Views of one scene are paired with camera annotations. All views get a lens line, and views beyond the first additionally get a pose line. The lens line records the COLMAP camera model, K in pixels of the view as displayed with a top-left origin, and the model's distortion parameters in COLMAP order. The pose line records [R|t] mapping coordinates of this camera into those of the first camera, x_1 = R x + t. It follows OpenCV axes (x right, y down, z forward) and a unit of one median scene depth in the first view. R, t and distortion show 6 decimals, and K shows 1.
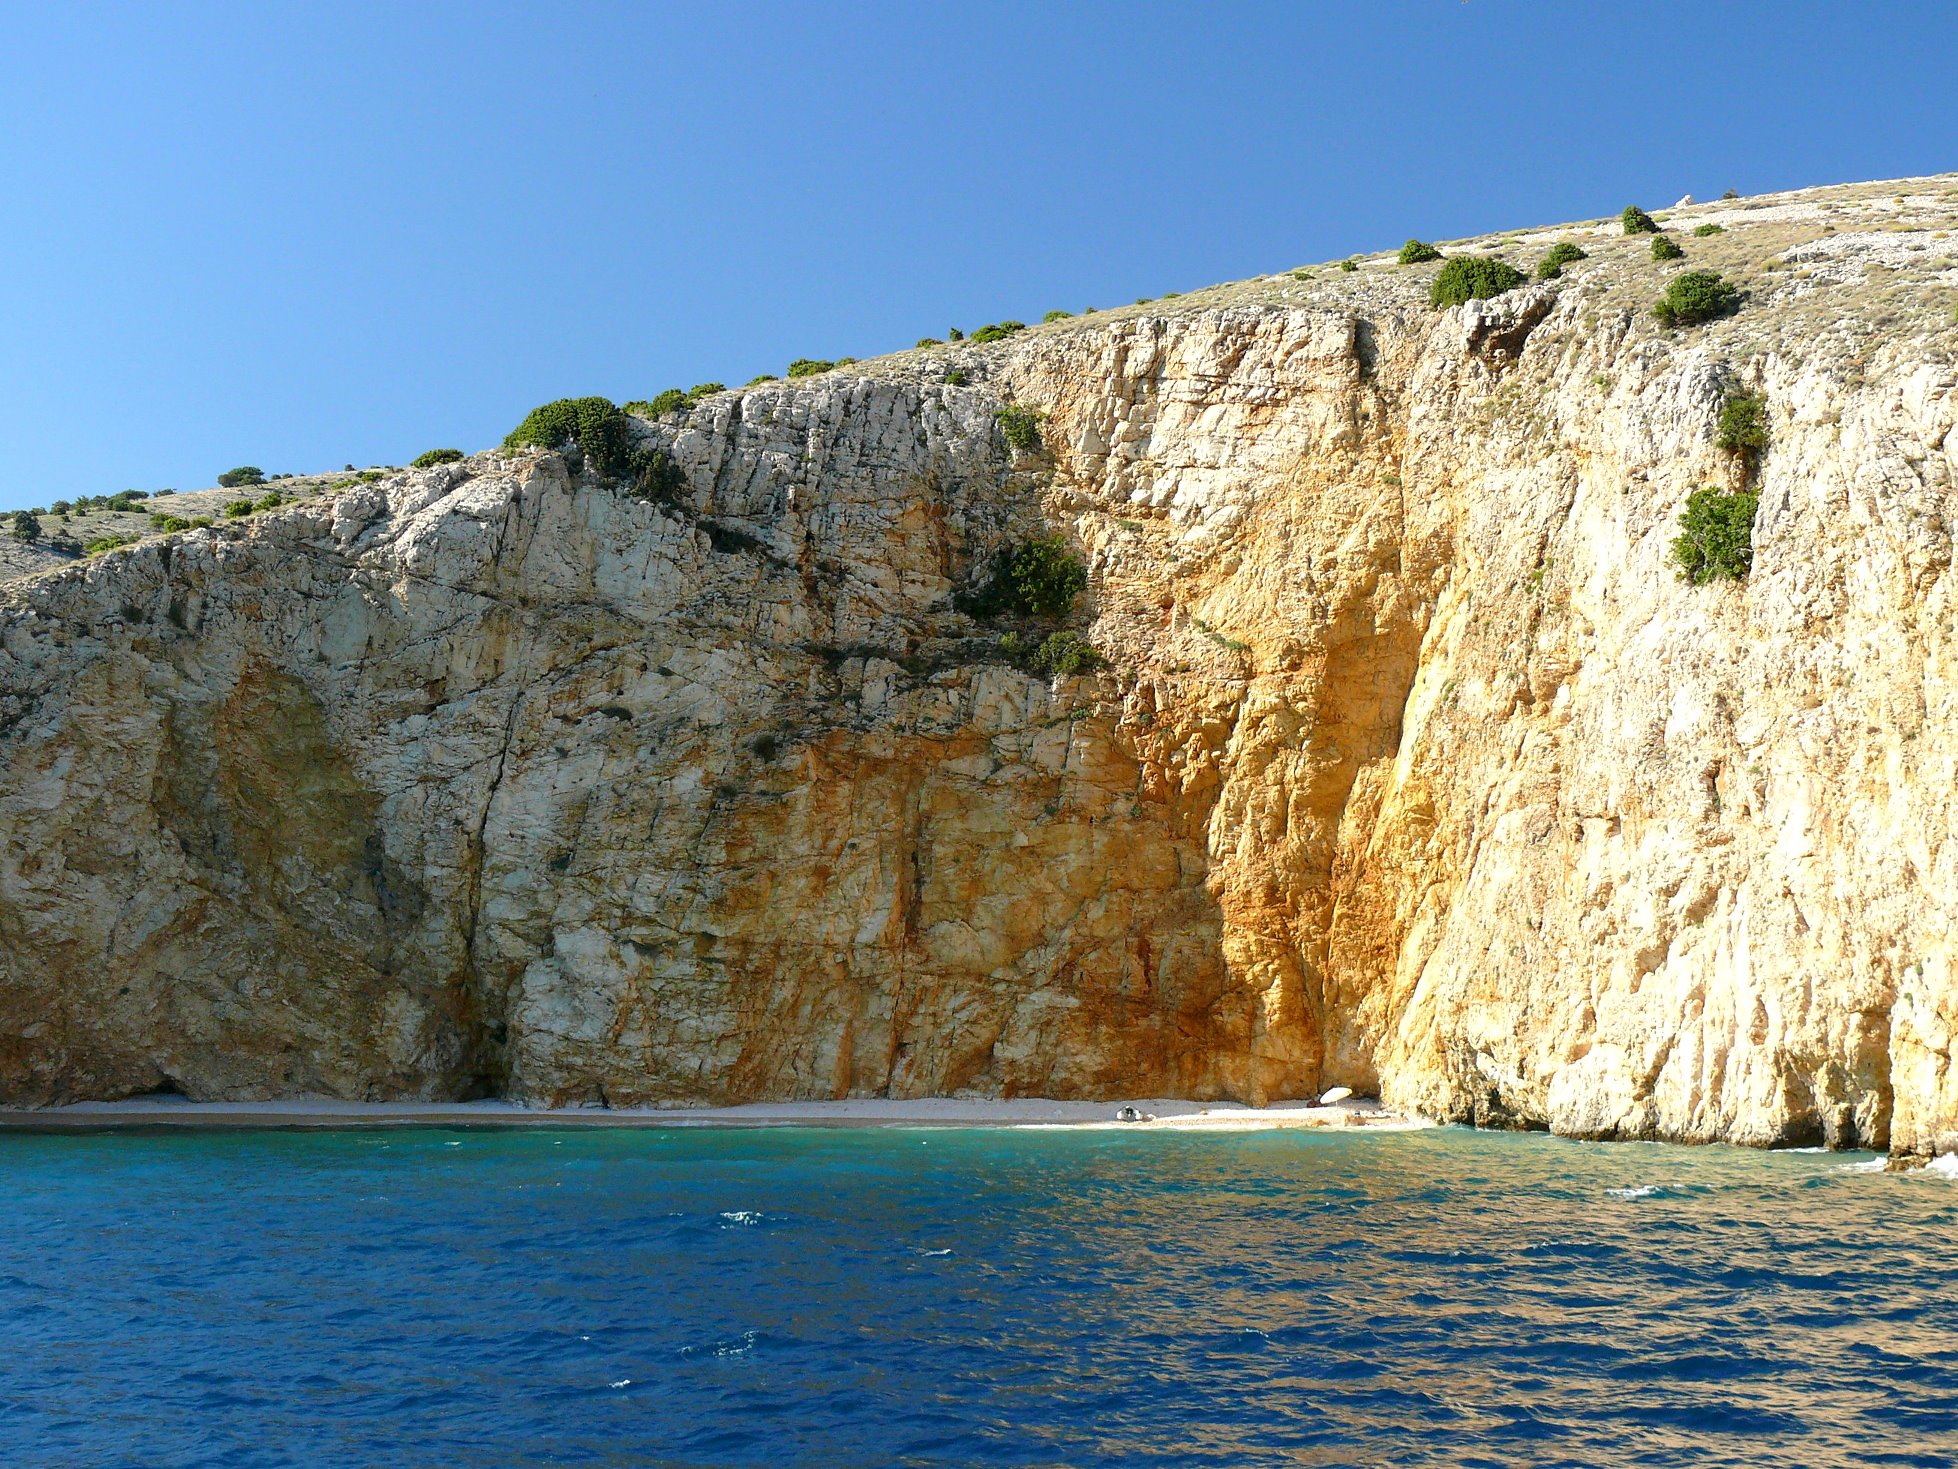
lens RADIAL K [[3564.6, 0, 979.7], [0, 3564.6, 753.4], [0, 0, 1]] dist [0.070793, 0.000000]
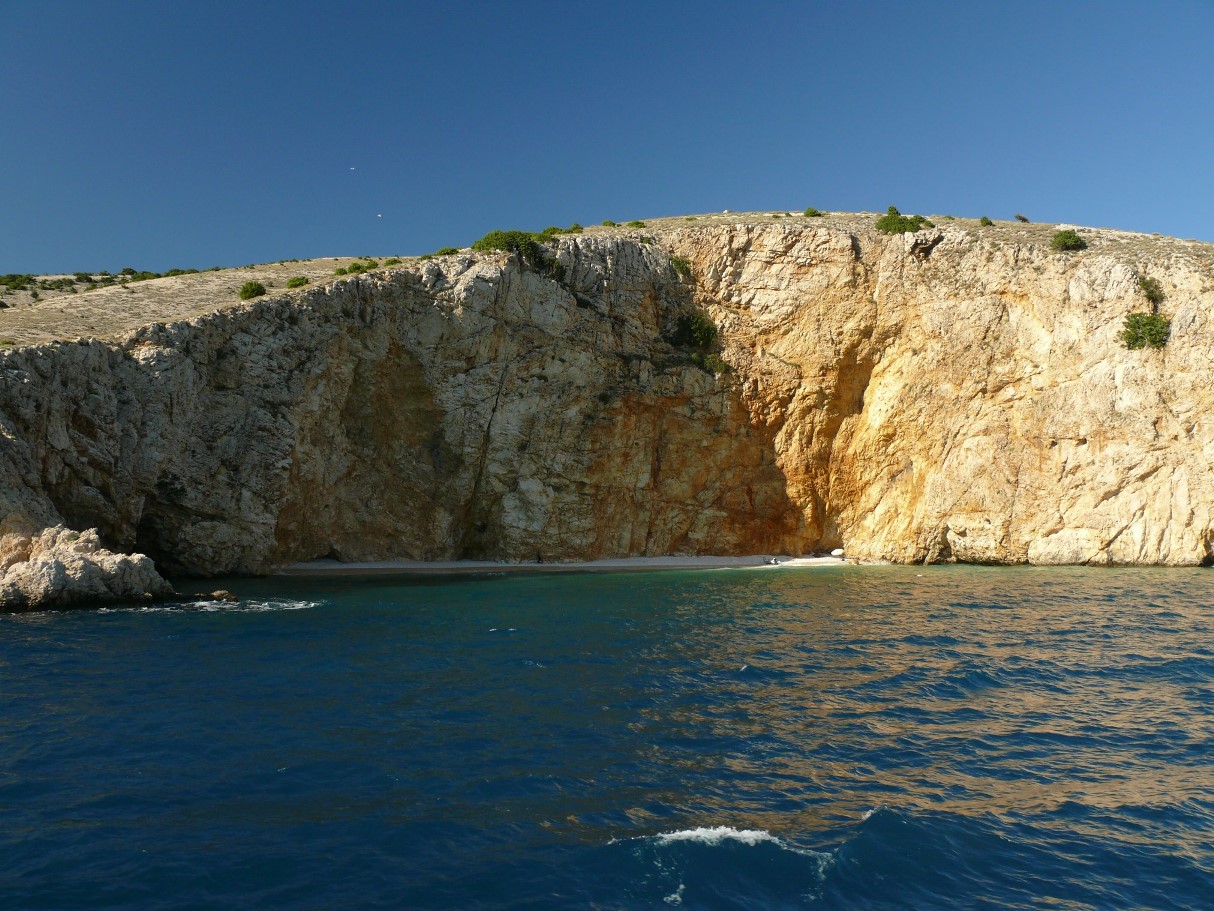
lens RADIAL K [[1242.7, 0, 607.1], [0, 1242.7, 447.9], [0, 0, 1]] dist [-0.099841, 0.000000]
pose [[0.862033, 0.029626, 0.505986, -0.448455], [-0.035253, 0.999377, 0.001544, 0.028195], [-0.505625, -0.019168, 0.862540, 0.341910]]
